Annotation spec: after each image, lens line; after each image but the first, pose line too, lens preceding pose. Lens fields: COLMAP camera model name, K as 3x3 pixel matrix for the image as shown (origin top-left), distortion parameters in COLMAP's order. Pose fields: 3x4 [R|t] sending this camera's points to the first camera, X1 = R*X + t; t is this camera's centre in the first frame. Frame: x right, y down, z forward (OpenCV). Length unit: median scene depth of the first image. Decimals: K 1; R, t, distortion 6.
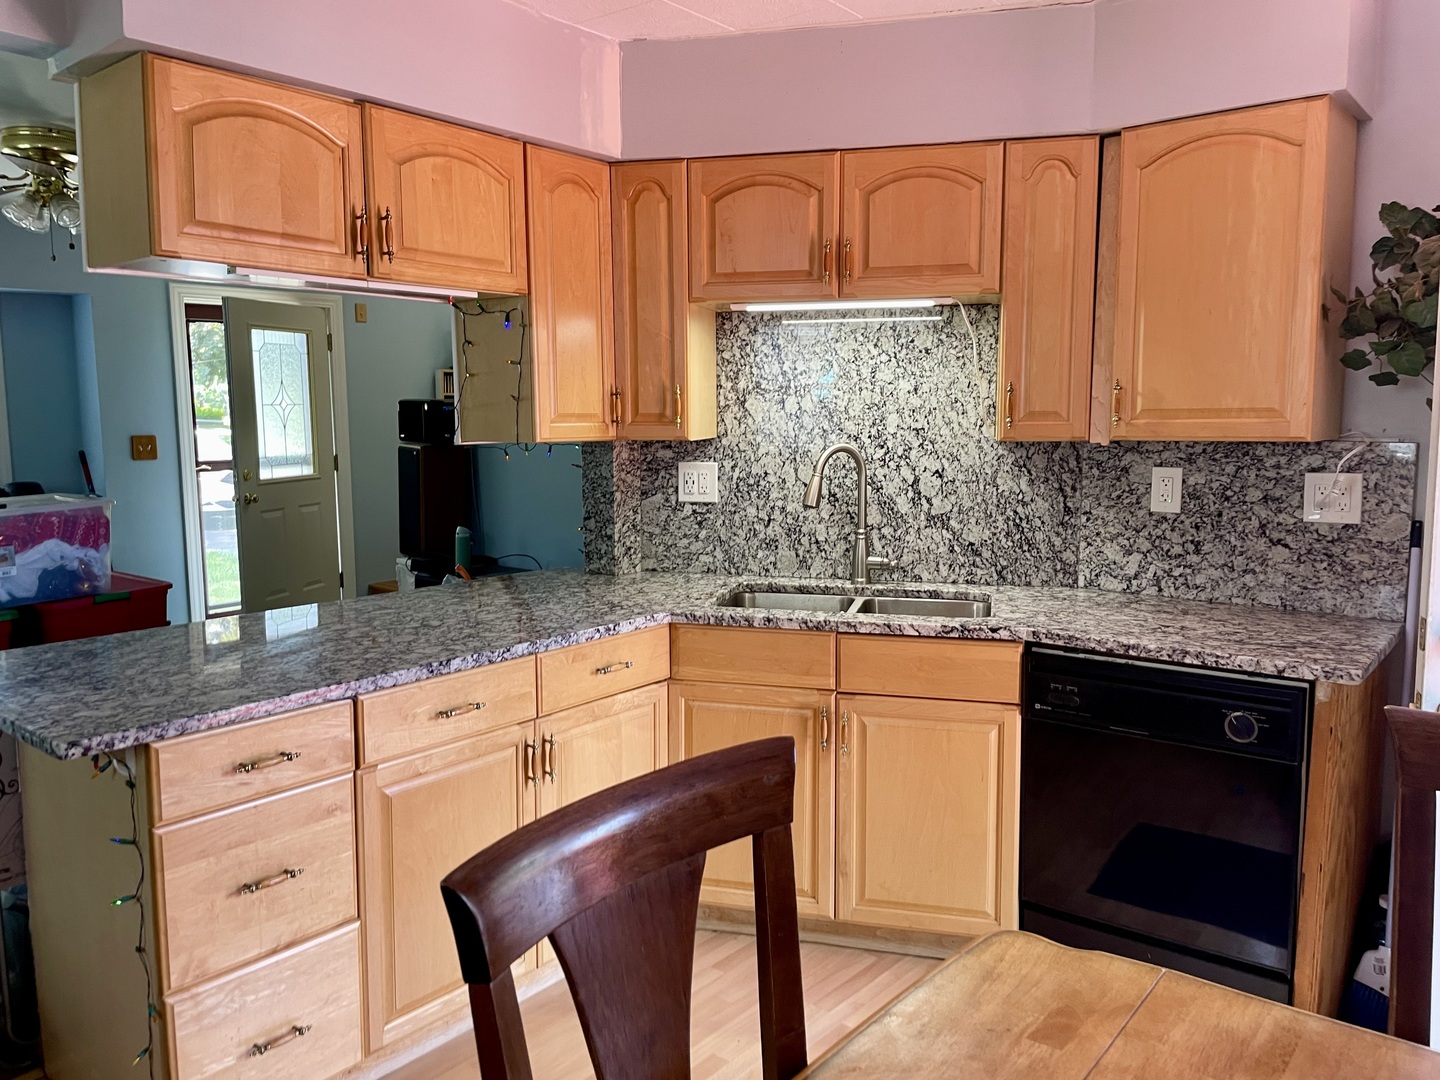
lens RADIAL K [[1087.2, 0, 717.8], [0, 1087.2, 537.0], [0, 0, 1]] dist [0.058068, 0.000356]
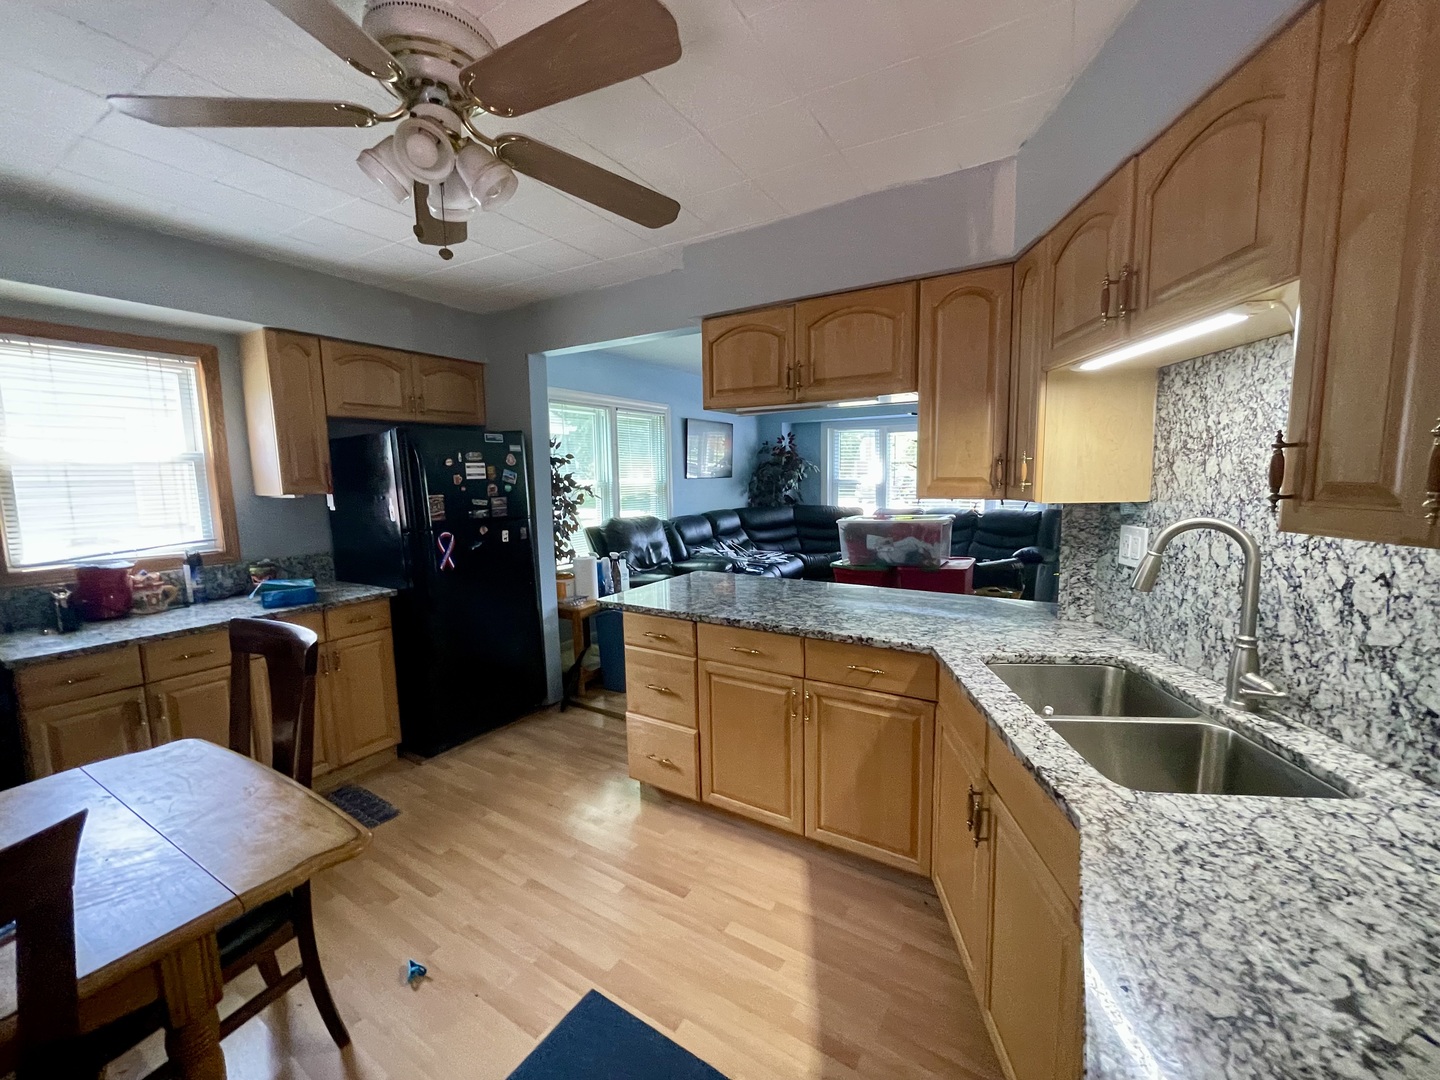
lens RADIAL K [[580.7, 0, 716.5], [0, 580.7, 538.6], [0, 0, 1]] dist [-0.002295, -0.000301]
pose [[0.129971, 0.111214, -0.985261, 0.457691], [-0.095160, 0.990502, 0.099253, -0.075642], [0.986941, 0.080858, 0.139319, 0.573991]]
